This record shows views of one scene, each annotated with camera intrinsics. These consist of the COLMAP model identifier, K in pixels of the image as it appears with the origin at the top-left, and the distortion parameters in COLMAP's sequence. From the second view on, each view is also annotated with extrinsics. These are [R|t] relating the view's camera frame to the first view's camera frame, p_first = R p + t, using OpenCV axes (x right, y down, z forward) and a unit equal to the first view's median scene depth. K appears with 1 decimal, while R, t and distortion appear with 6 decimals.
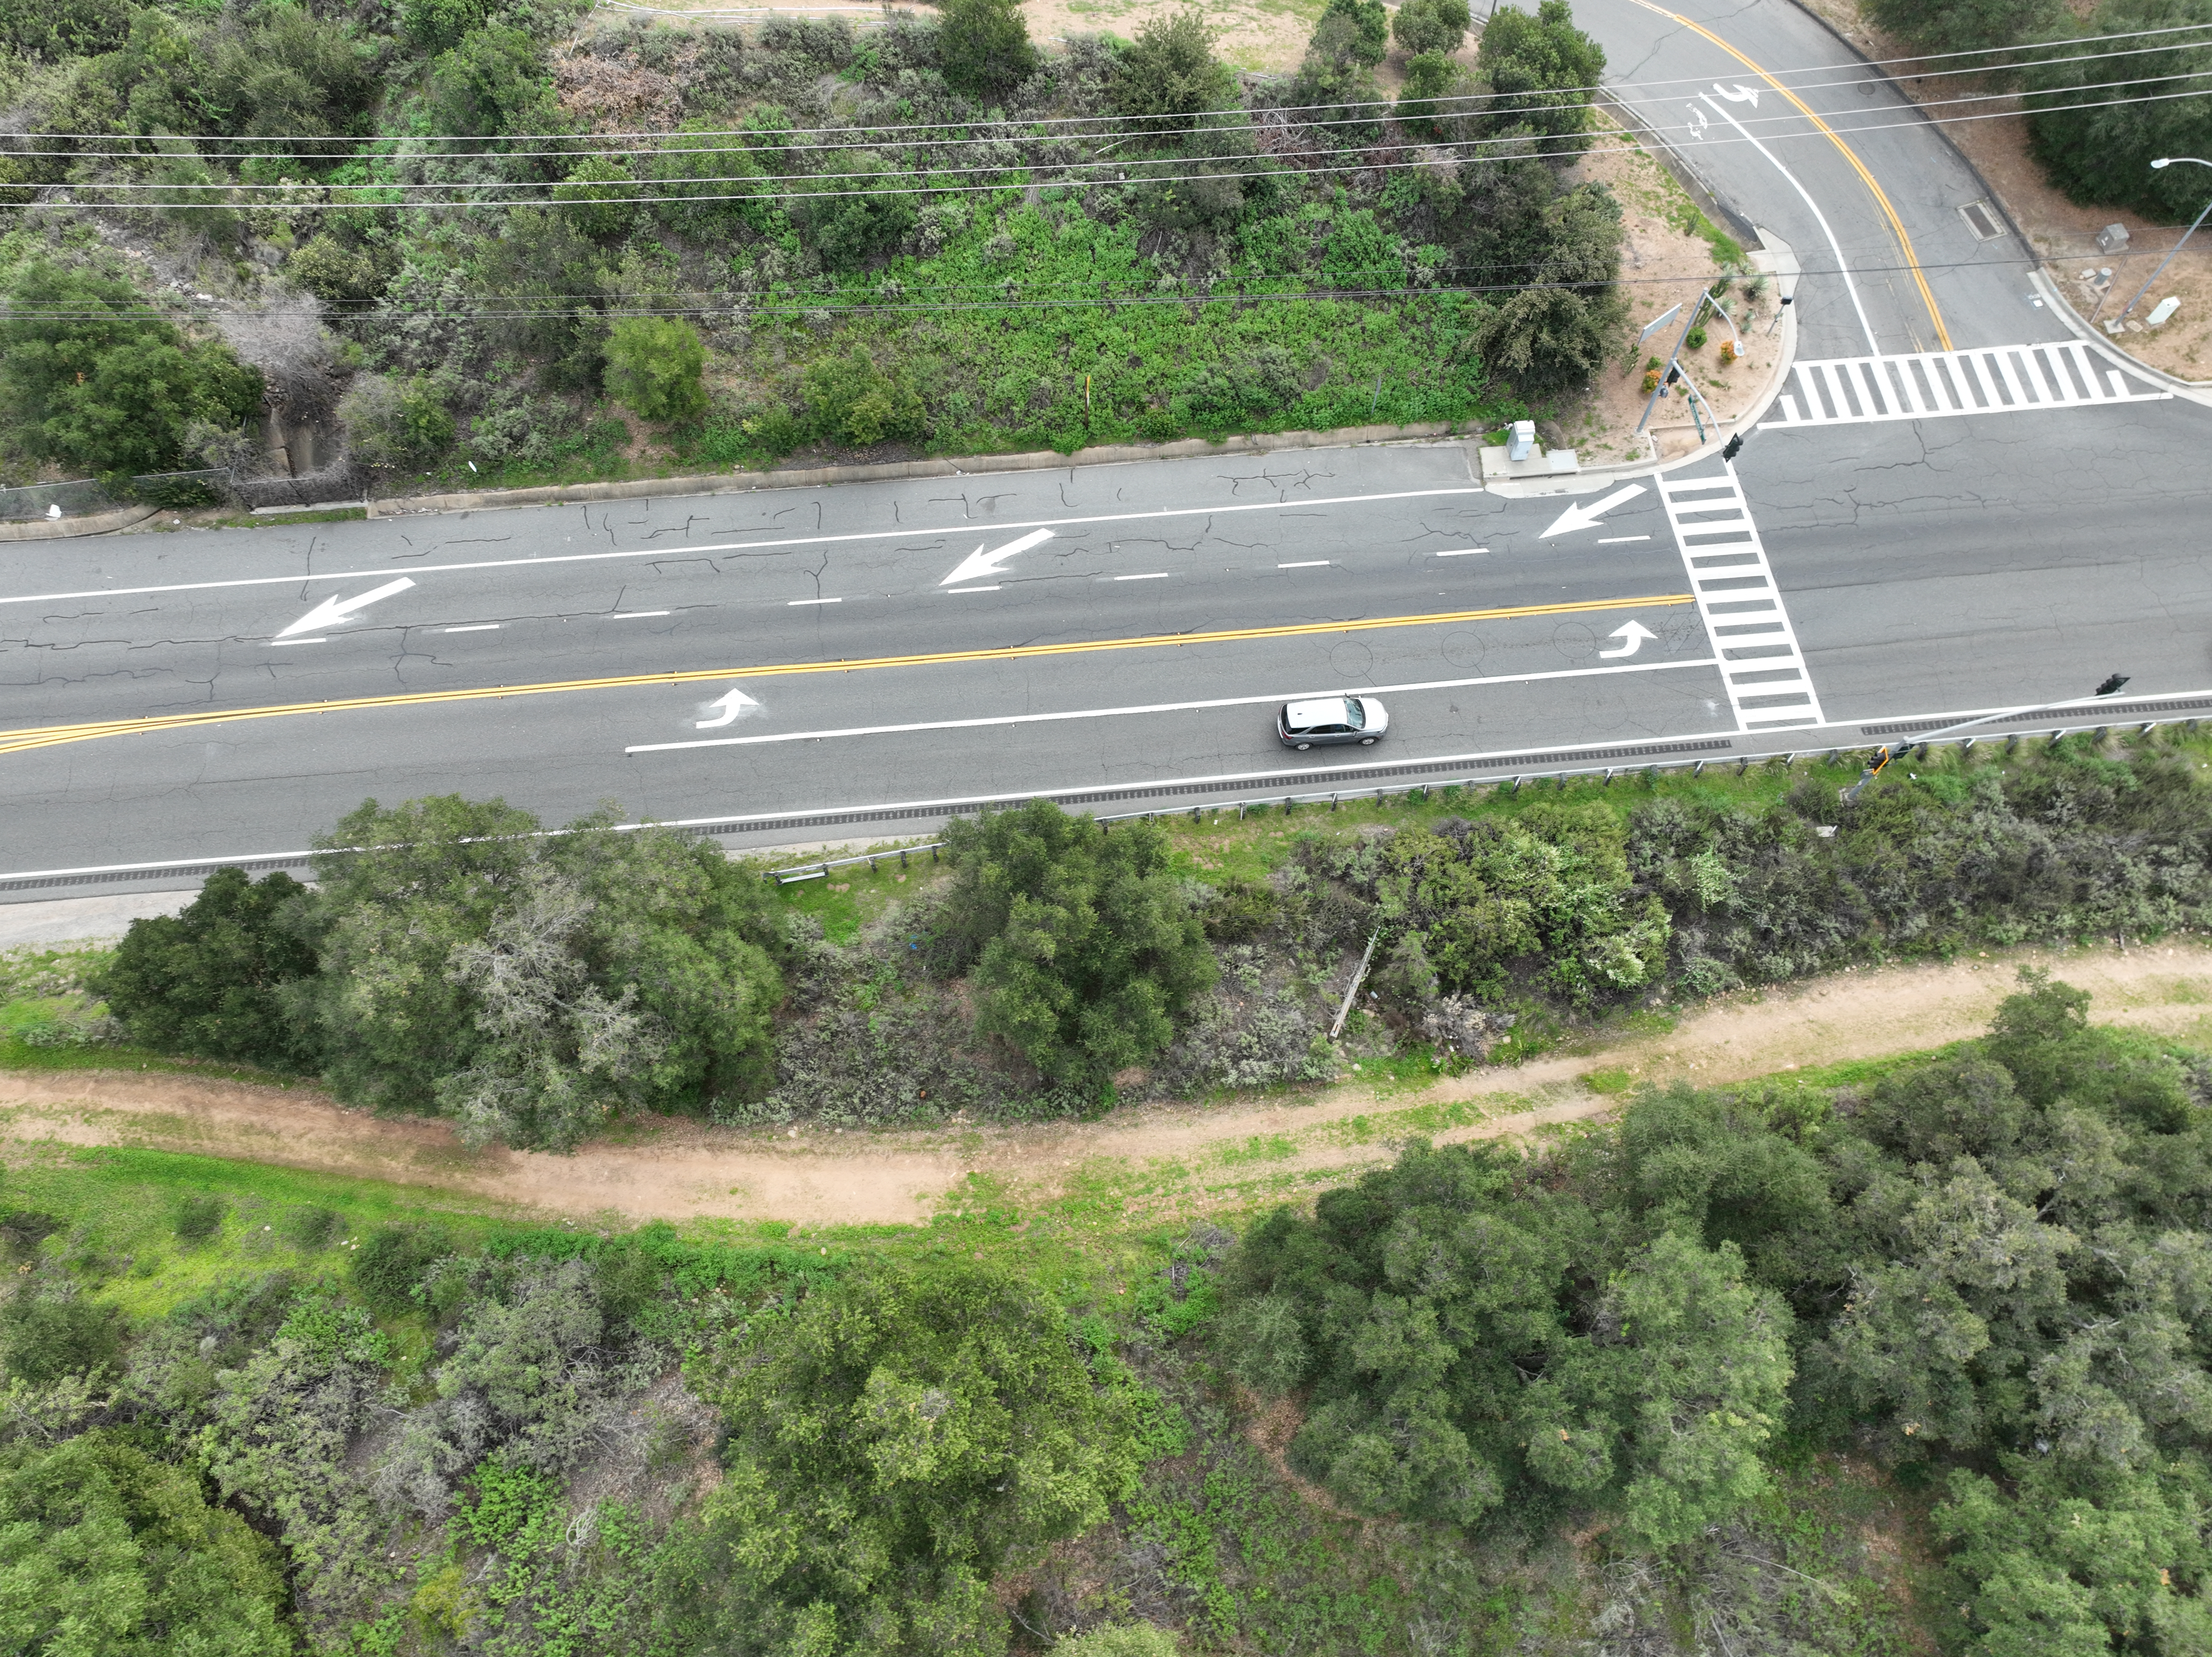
lens RADIAL K [[1576.1, 0, 1096.7], [0, 1576.1, 822.2], [0, 0, 1]] dist [-0.002529, 0.015631]
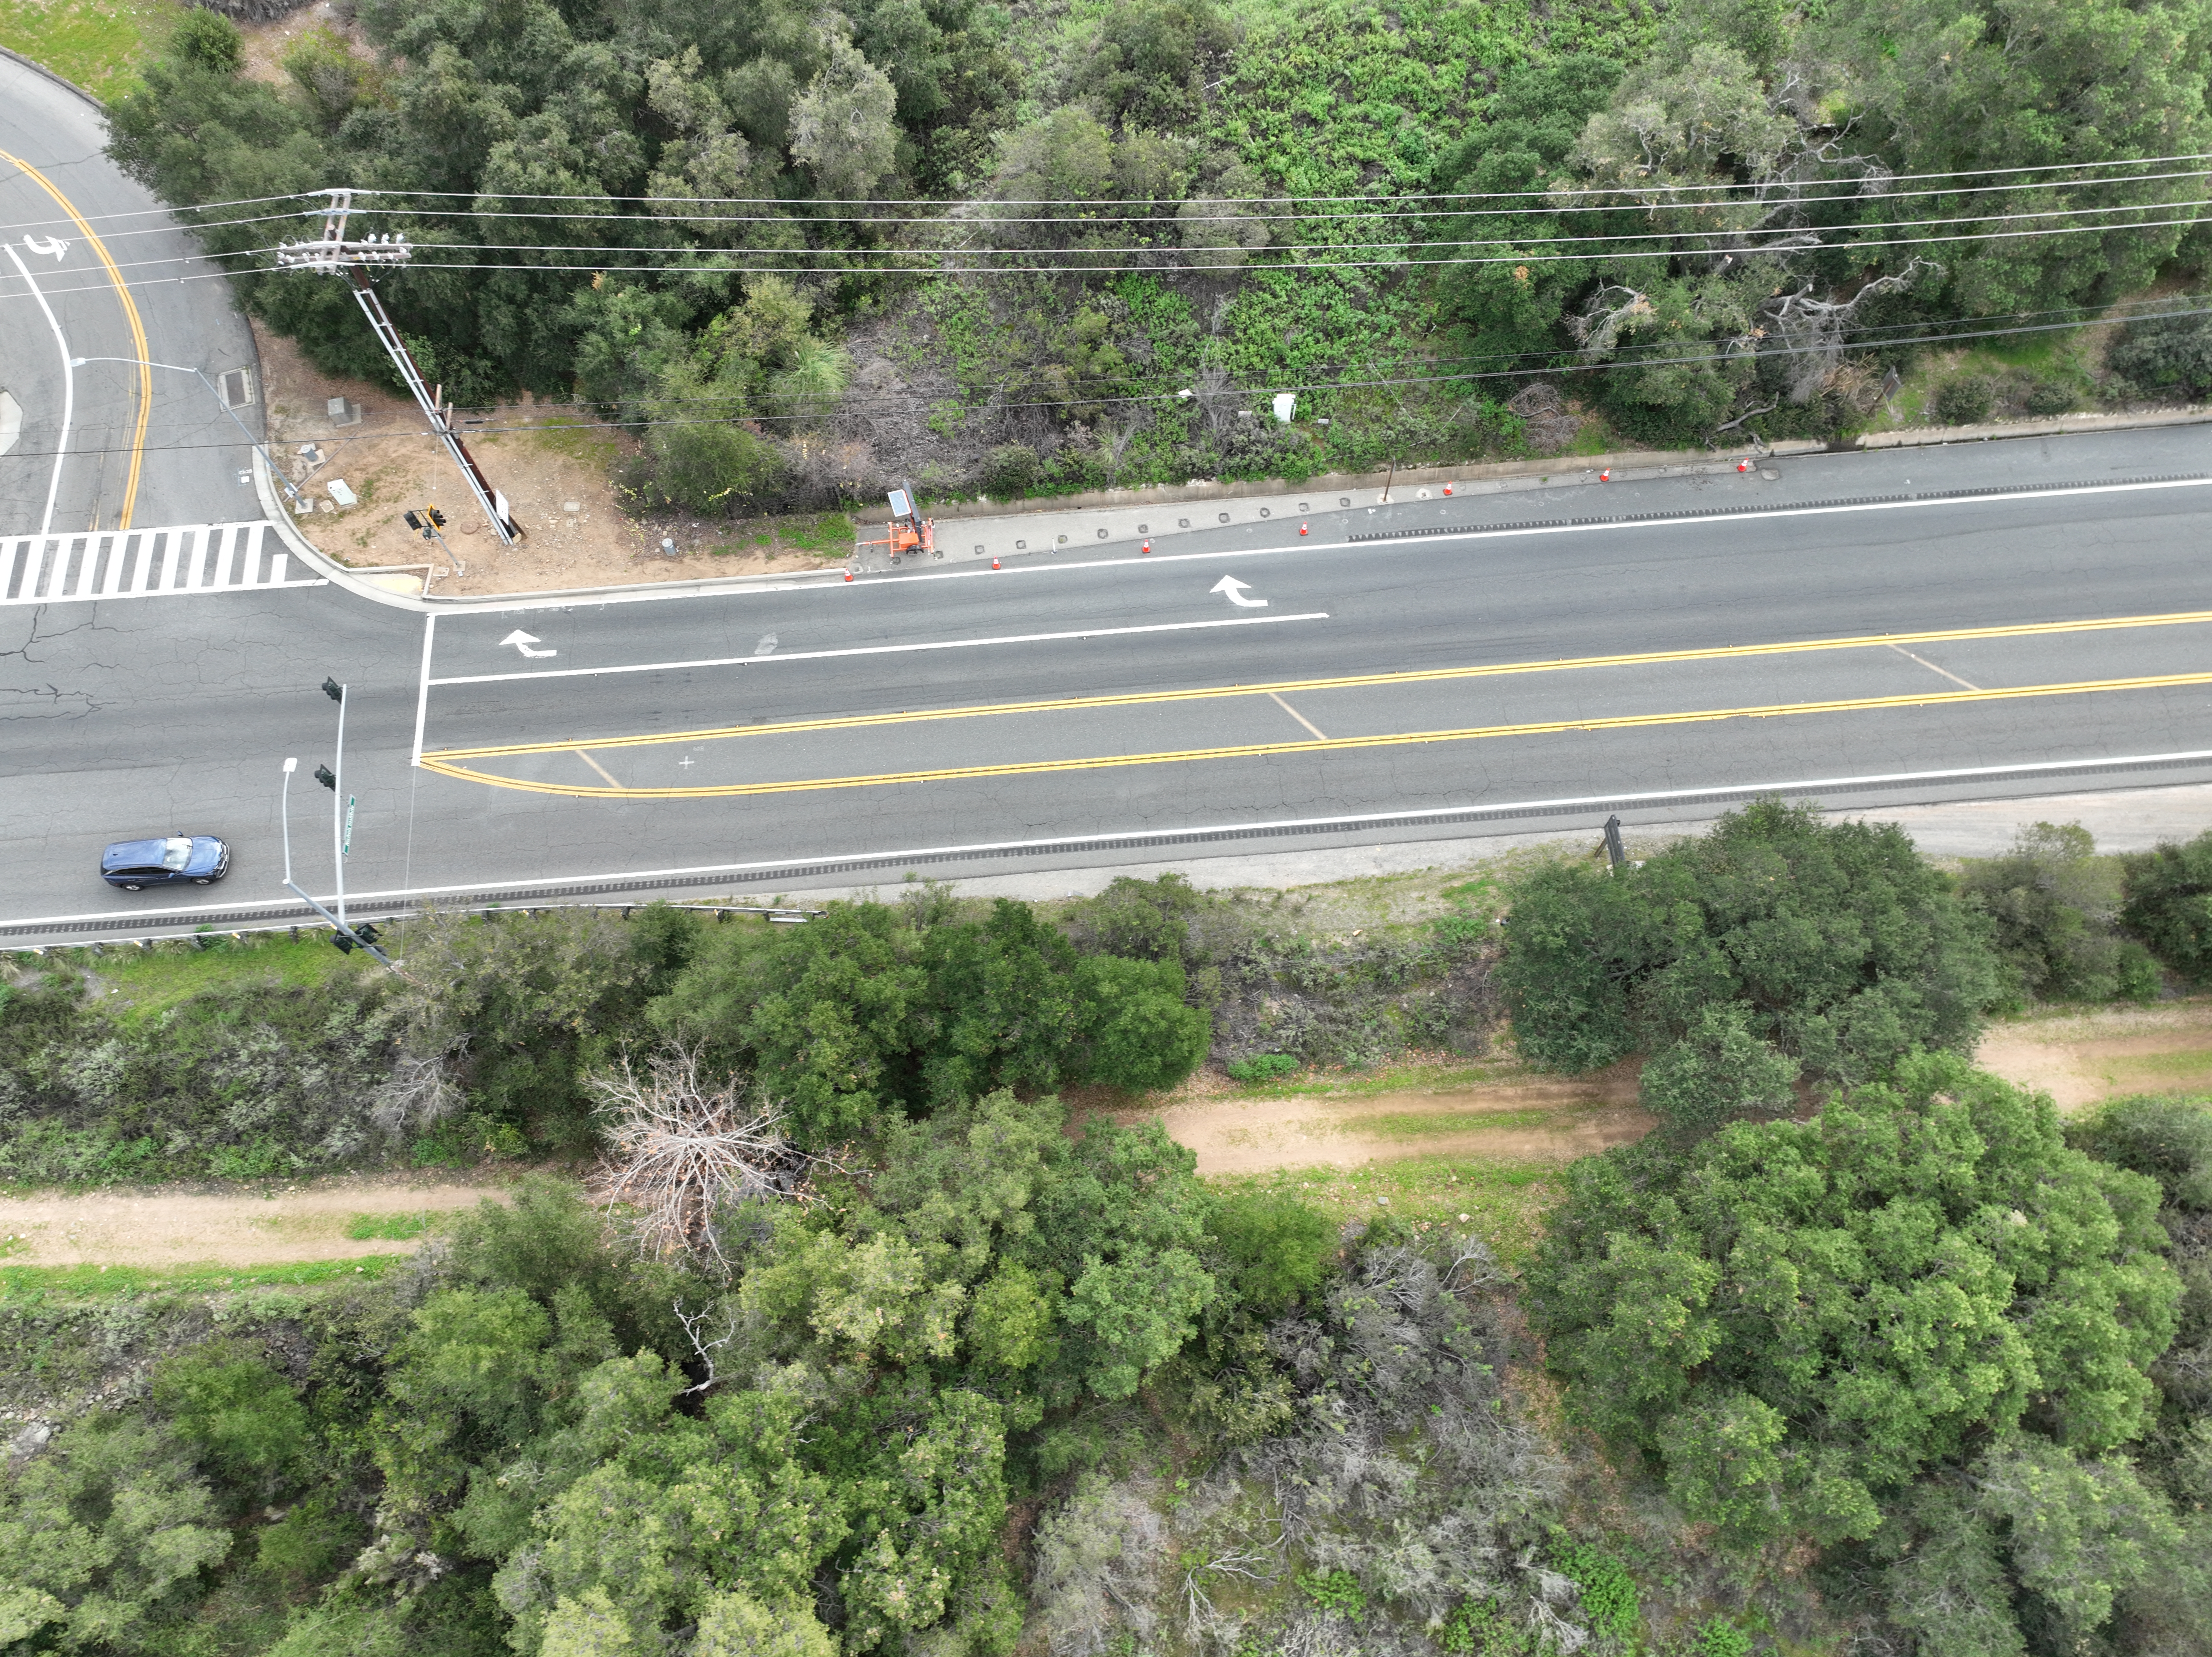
lens RADIAL K [[1576.1, 0, 1117.5], [0, 1576.1, 833.7], [0, 0, 1]] dist [-0.002529, 0.015631]
pose [[0.999950, 0.008732, 0.004849, 1.195774], [-0.008714, 0.999955, -0.003745, -0.121857], [-0.004881, 0.003702, 0.999981, 0.042595]]
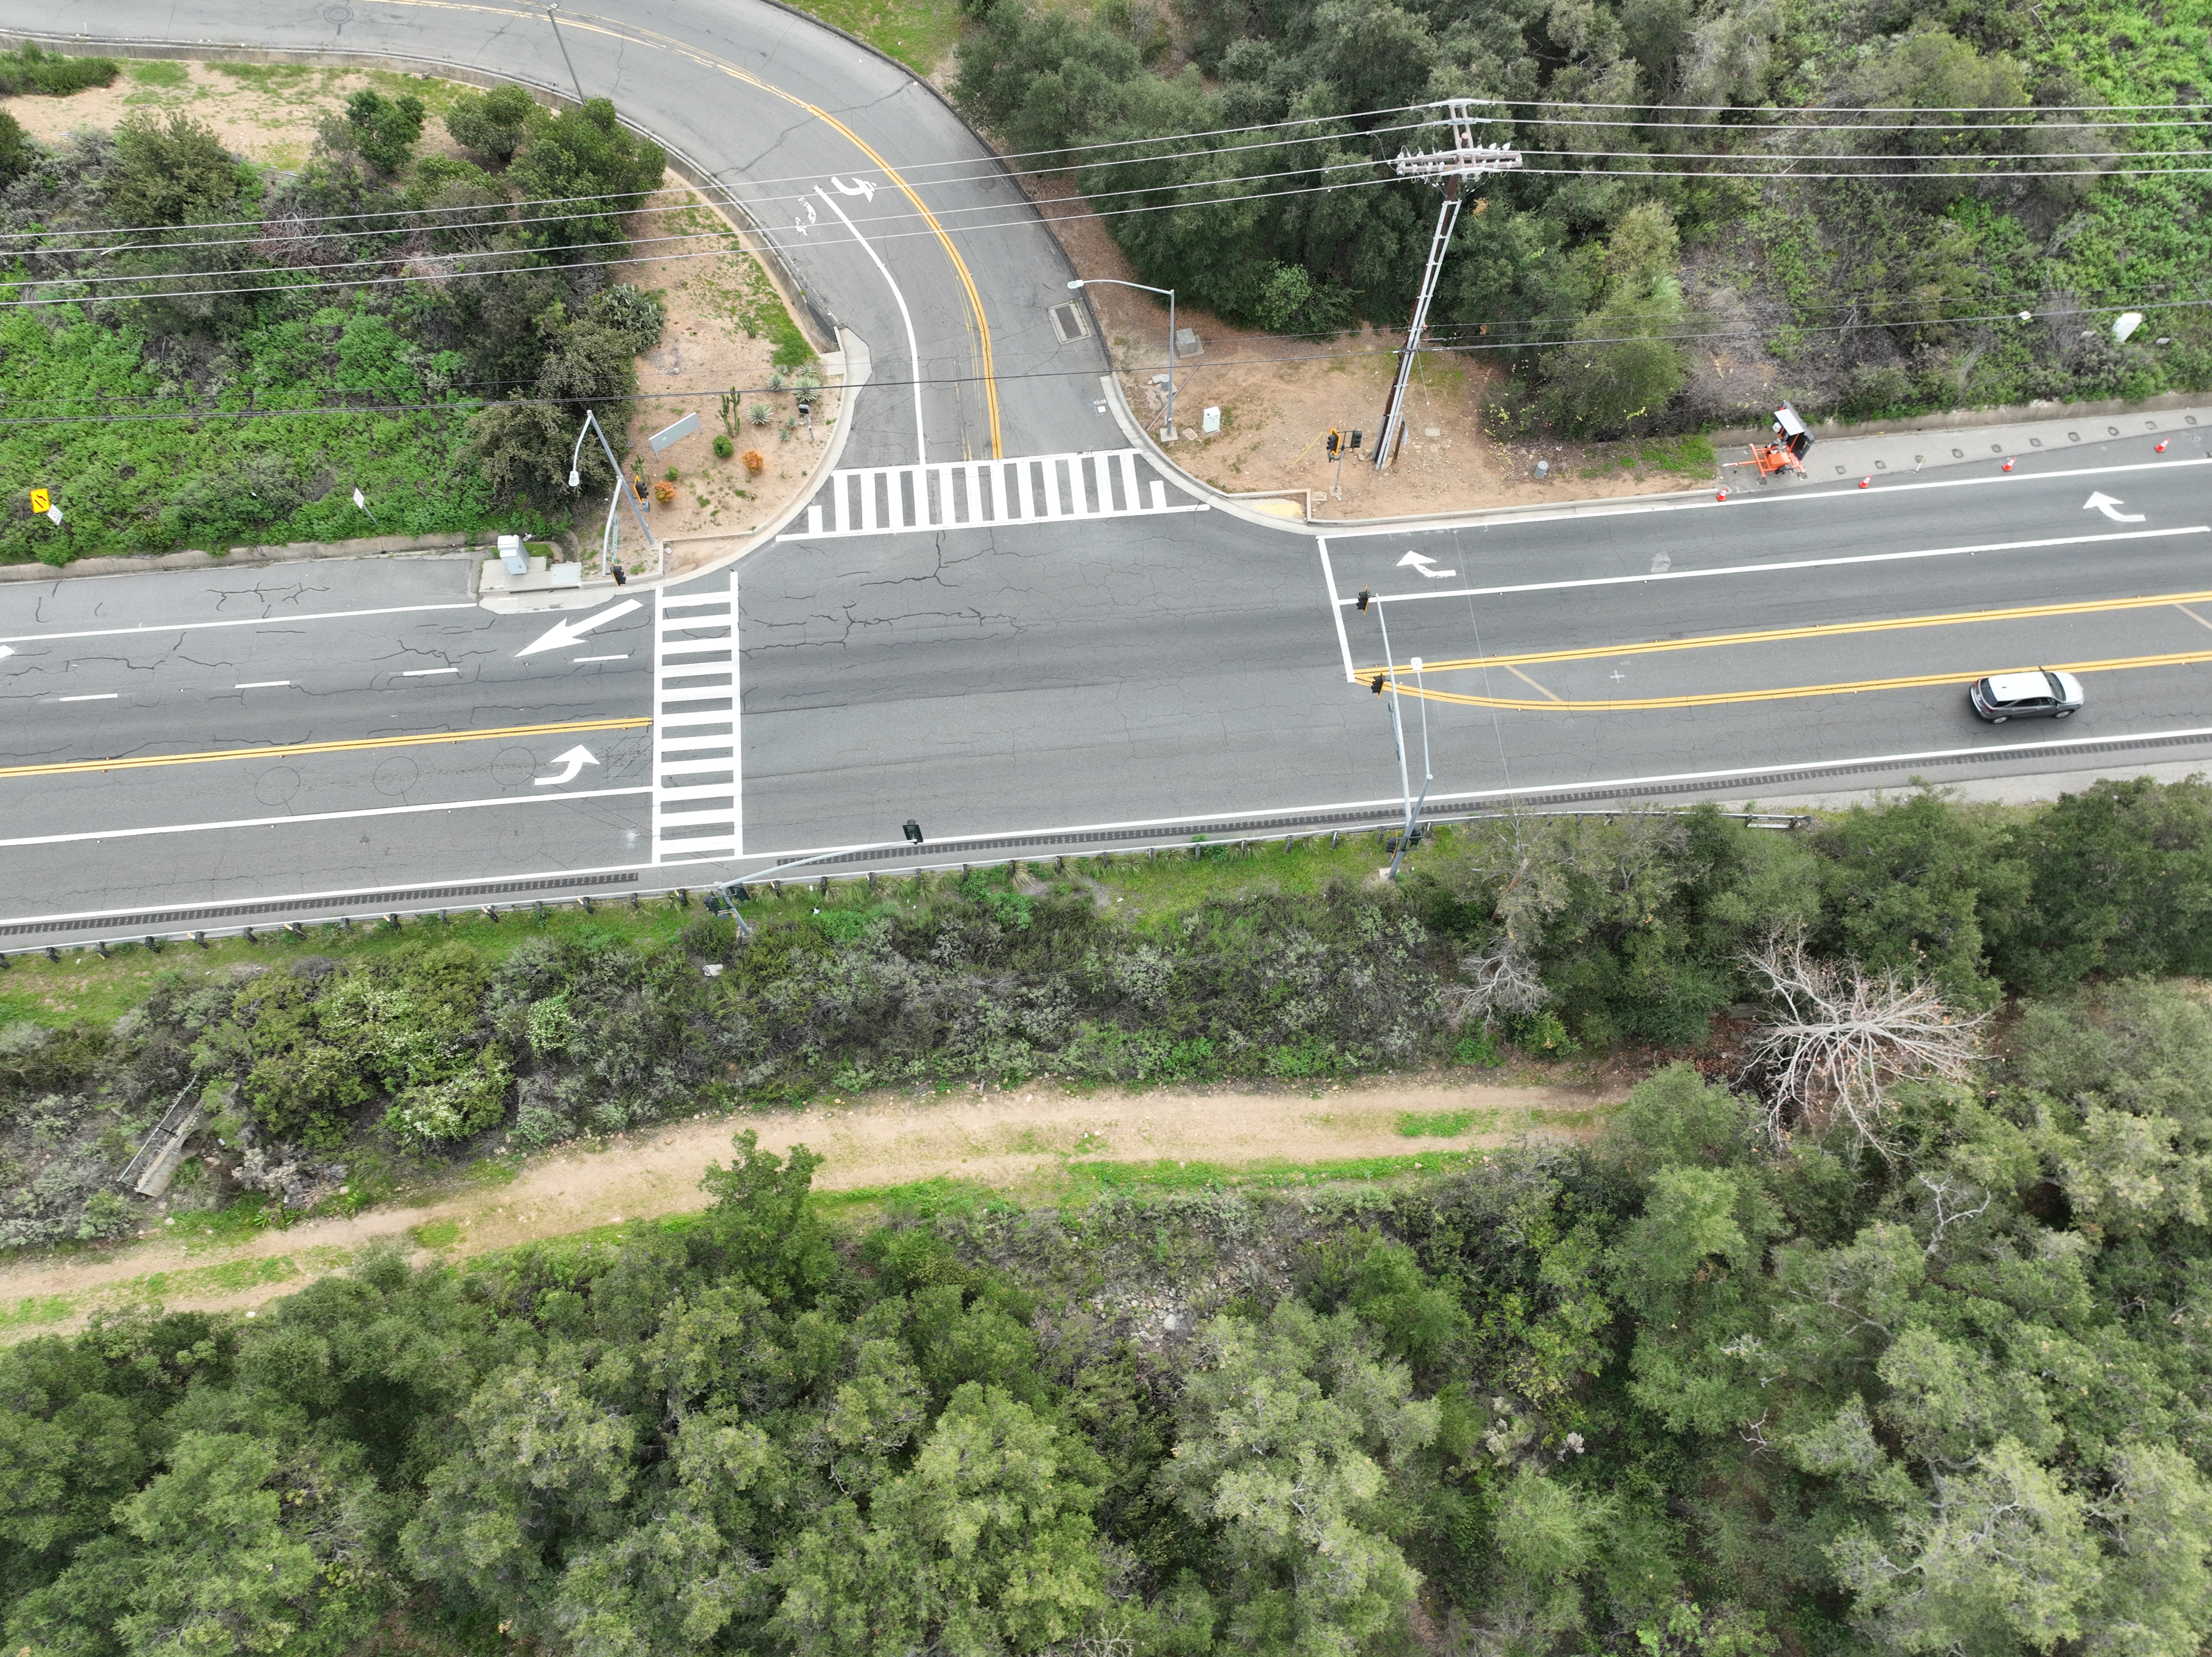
lens RADIAL K [[1576.1, 0, 1112.3], [0, 1576.1, 825.3], [0, 0, 1]] dist [-0.002529, 0.015631]
pose [[0.999996, 0.000127, 0.002971, 0.638413], [-0.000120, 0.999997, -0.002362, -0.073216], [-0.002972, 0.002362, 0.999993, 0.026599]]
